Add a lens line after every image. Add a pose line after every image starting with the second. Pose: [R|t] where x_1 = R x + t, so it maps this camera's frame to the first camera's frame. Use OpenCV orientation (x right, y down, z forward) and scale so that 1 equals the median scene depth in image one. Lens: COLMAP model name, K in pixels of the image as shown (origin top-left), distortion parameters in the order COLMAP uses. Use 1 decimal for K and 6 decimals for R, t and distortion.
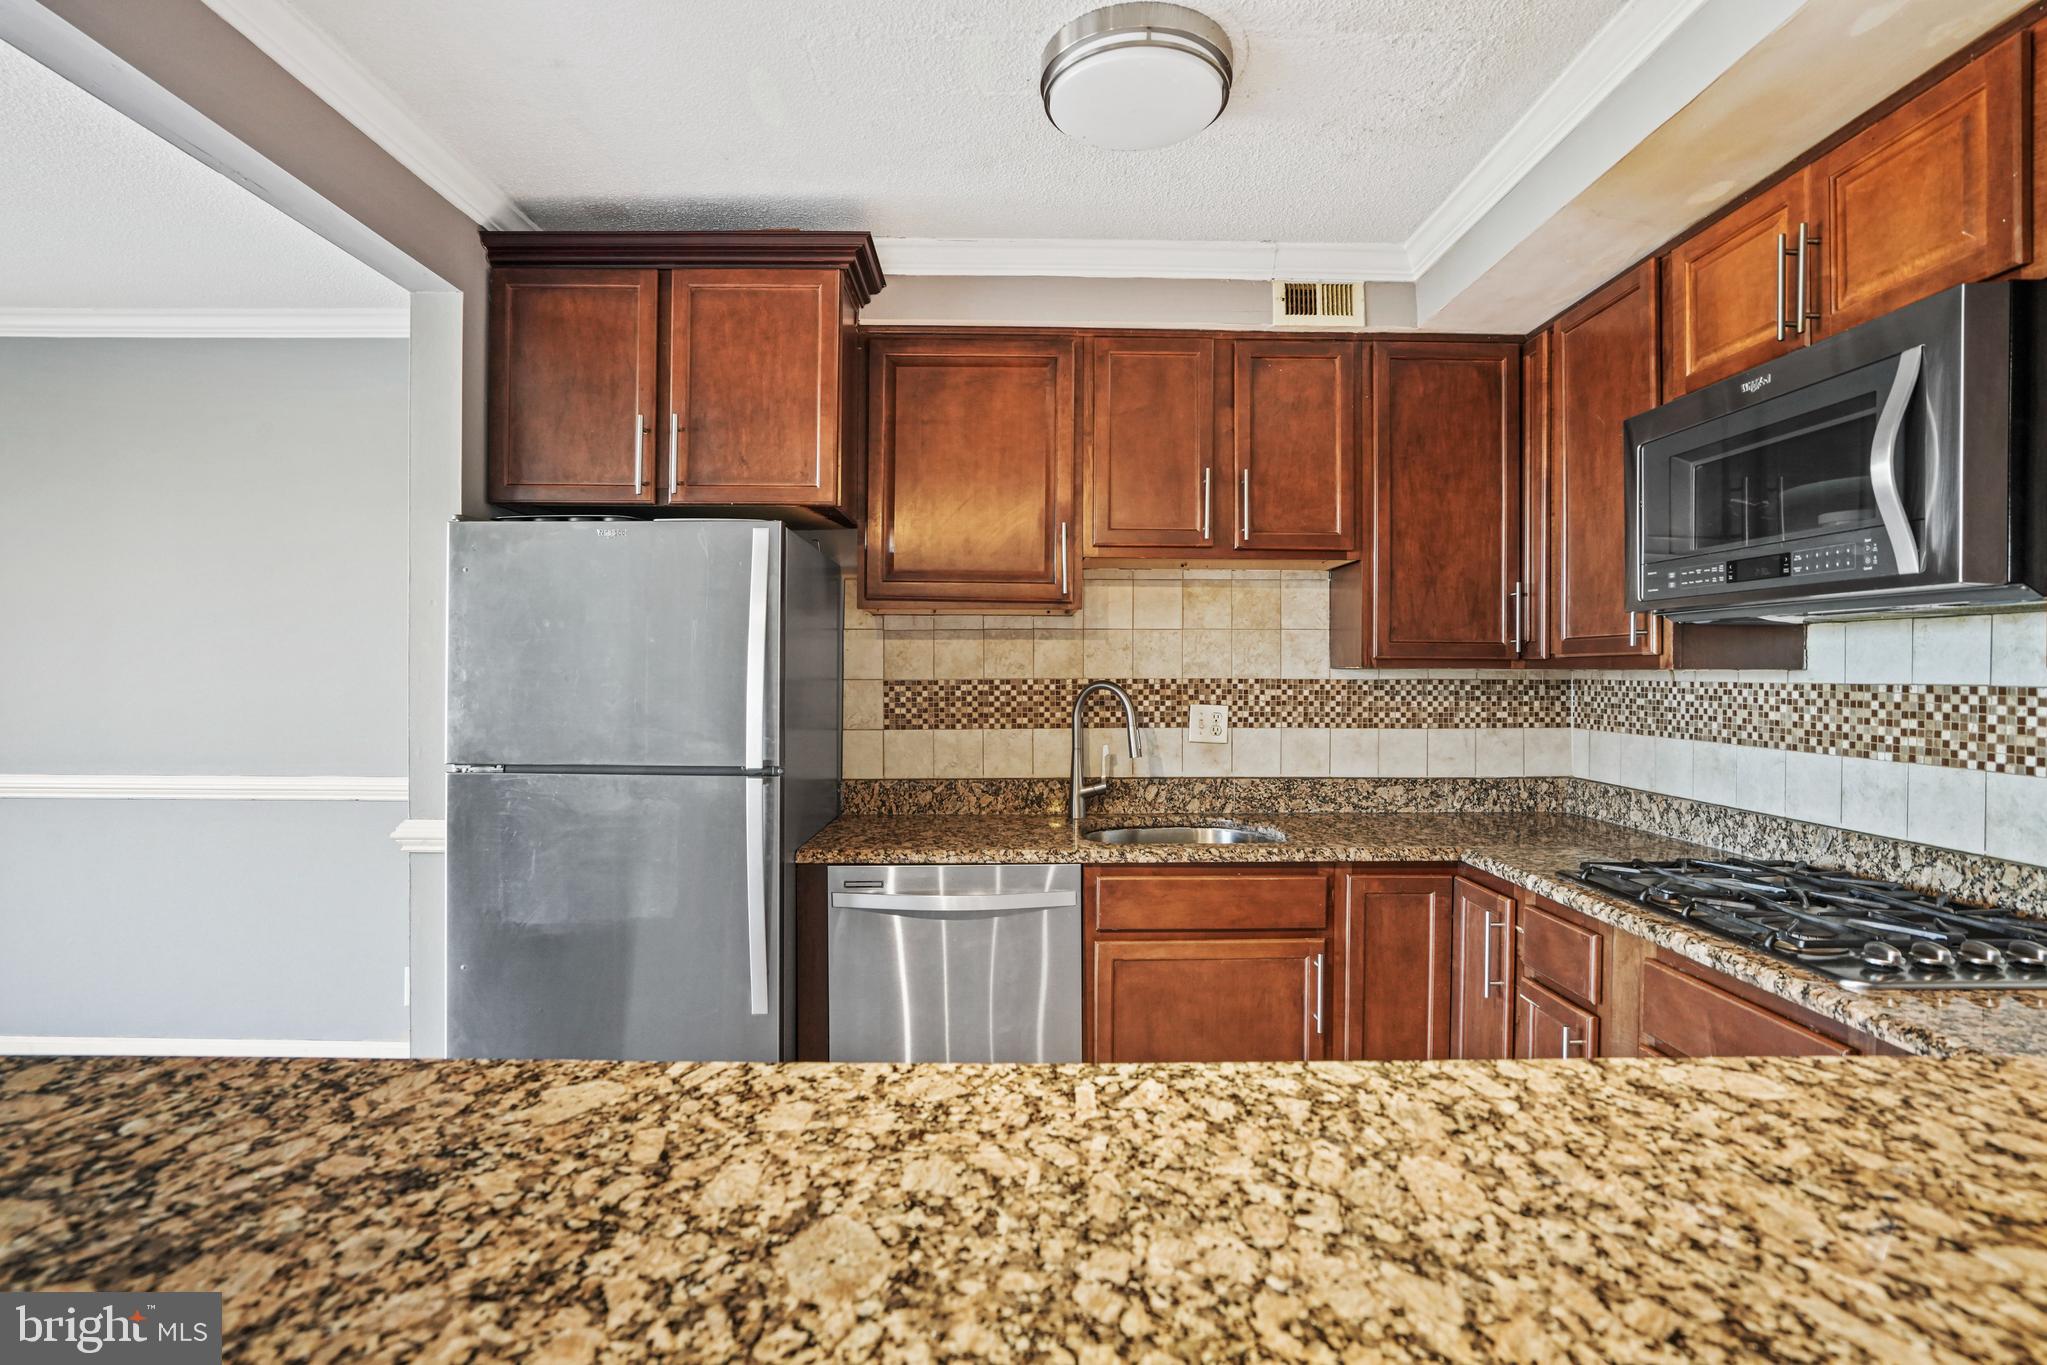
lens RADIAL K [[989.1, 0, 1002.7], [0, 989.1, 670.0], [0, 0, 1]] dist [-0.042524, 0.013363]
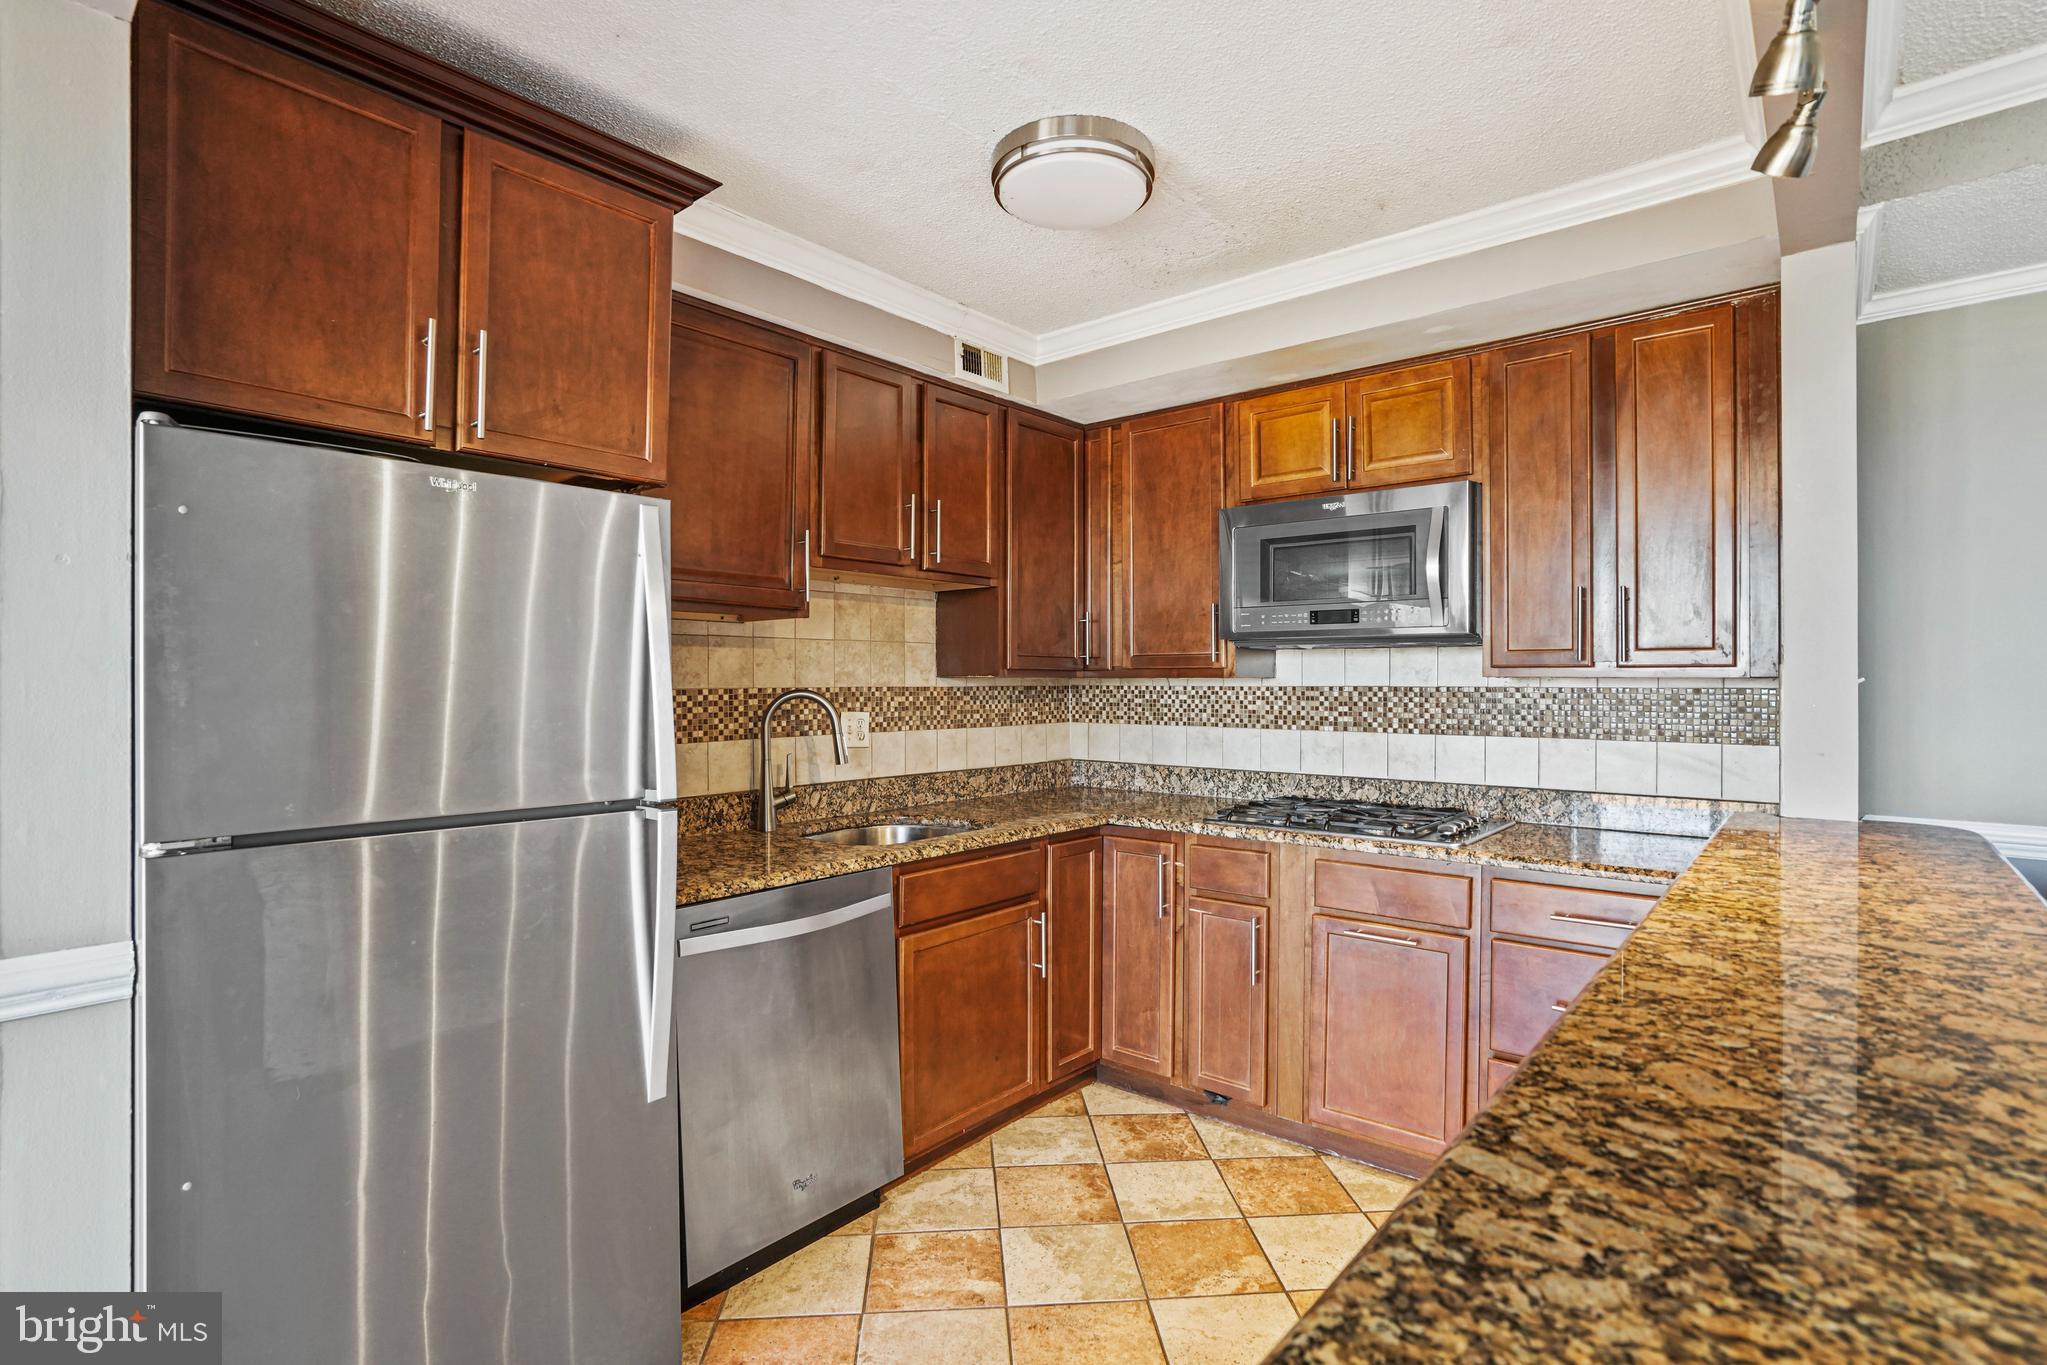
lens RADIAL K [[989.1, 0, 1016.8], [0, 989.1, 678.8], [0, 0, 1]] dist [-0.042524, 0.013363]
pose [[0.655552, -0.001343, 0.755148, -0.601499], [0.002170, 0.999998, -0.000106, 0.000519], [-0.755147, 0.001708, 0.655554, 0.215448]]
